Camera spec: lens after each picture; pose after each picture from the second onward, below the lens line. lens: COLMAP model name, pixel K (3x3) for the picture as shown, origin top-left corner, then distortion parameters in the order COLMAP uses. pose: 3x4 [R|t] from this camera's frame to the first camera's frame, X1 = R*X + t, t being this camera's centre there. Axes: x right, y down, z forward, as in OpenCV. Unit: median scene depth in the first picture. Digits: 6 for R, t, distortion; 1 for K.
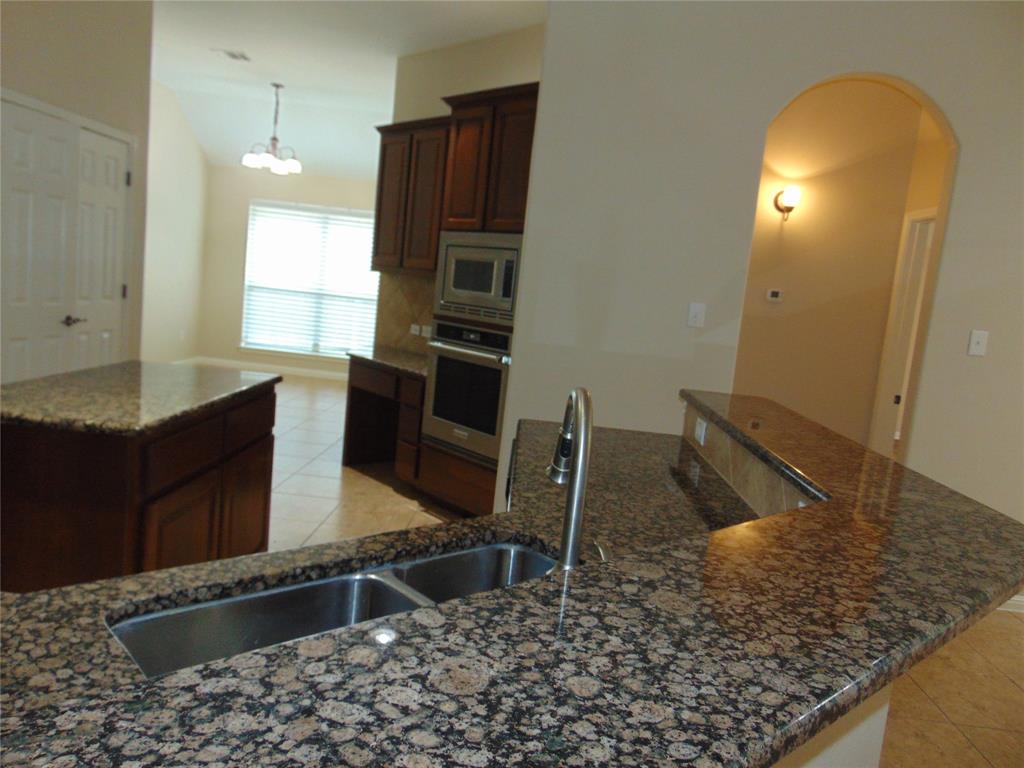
lens RADIAL K [[773.8, 0, 515.2], [0, 773.8, 382.8], [0, 0, 1]] dist [-0.019637, 0.069539]
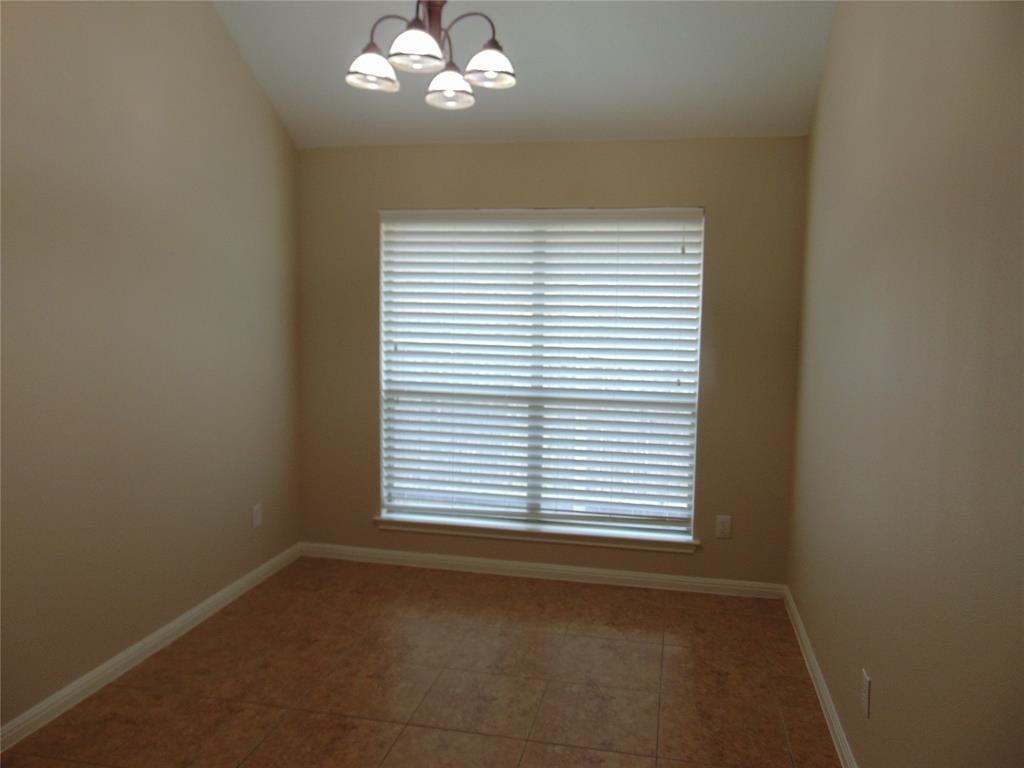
lens RADIAL K [[773.8, 0, 508.8], [0, 773.8, 386.2], [0, 0, 1]] dist [-0.019637, 0.069539]
pose [[0.980454, -0.070597, -0.183648, -0.183259], [0.065206, 0.997250, -0.035236, -0.106702], [0.185630, 0.022572, 0.982360, 0.542550]]
